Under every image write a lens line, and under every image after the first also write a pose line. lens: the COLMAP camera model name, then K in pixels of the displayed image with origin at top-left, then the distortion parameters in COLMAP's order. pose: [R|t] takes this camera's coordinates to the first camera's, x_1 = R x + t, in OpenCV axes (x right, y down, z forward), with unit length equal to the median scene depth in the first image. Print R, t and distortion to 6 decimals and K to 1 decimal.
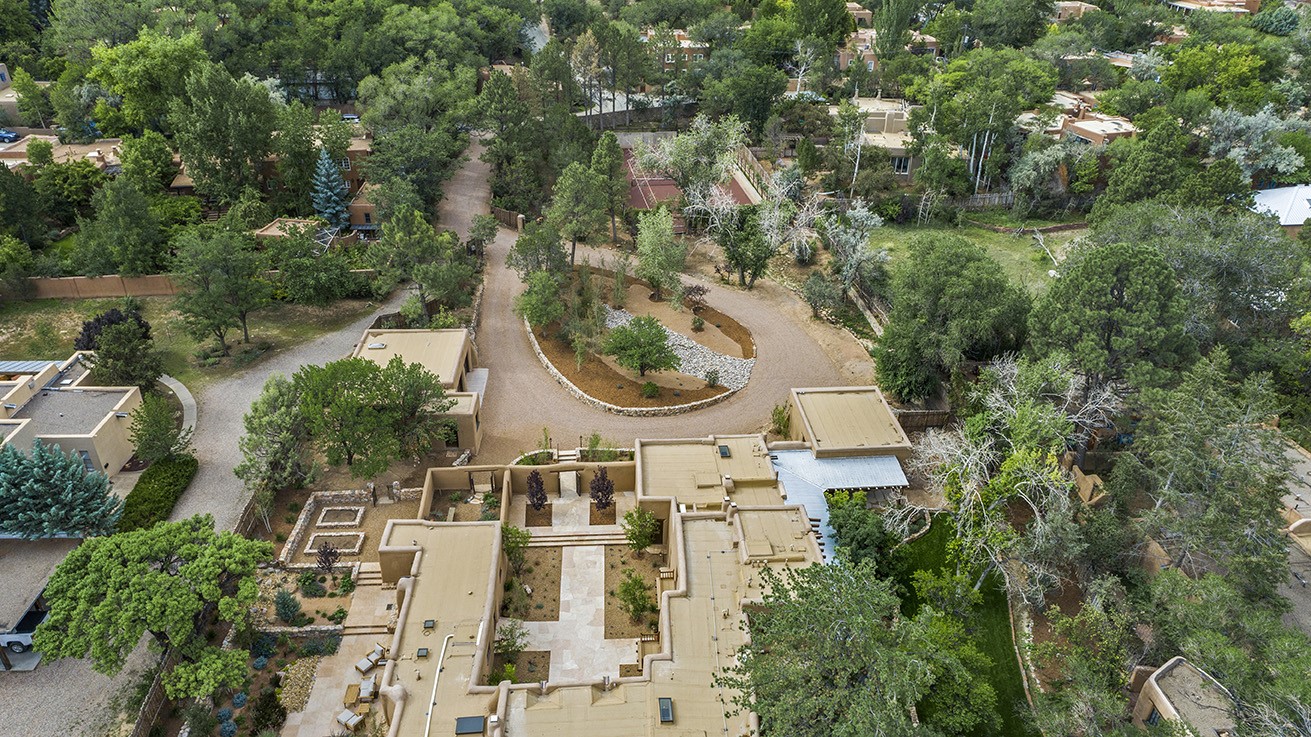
lens RADIAL K [[883.8, 0, 655.5], [0, 883.8, 368.5], [0, 0, 1]] dist [-0.008708, 0.007561]
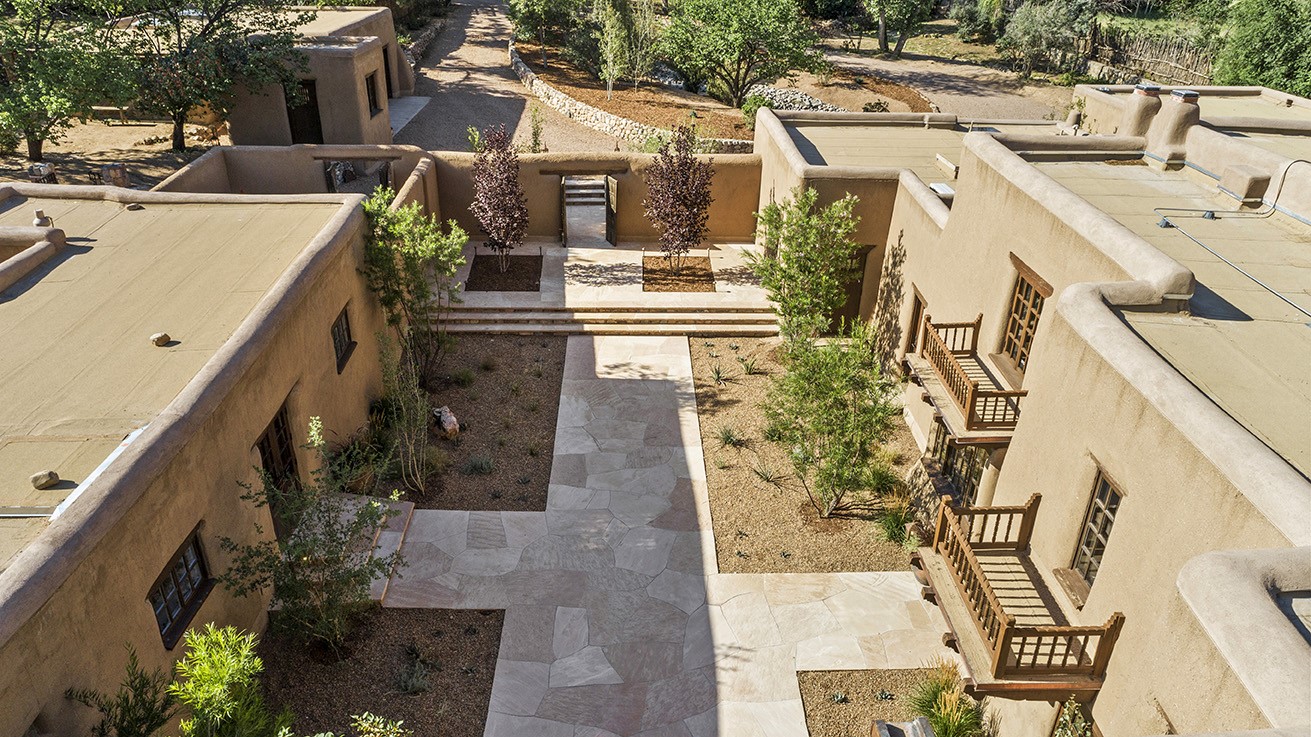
lens RADIAL K [[883.8, 0, 655.5], [0, 883.8, 368.5], [0, 0, 1]] dist [-0.008708, 0.007561]
pose [[0.999717, 0.013421, -0.019630, -0.068301], [-0.014218, 0.999056, -0.041041, 0.245012], [0.019060, 0.041308, 0.998965, 0.703539]]
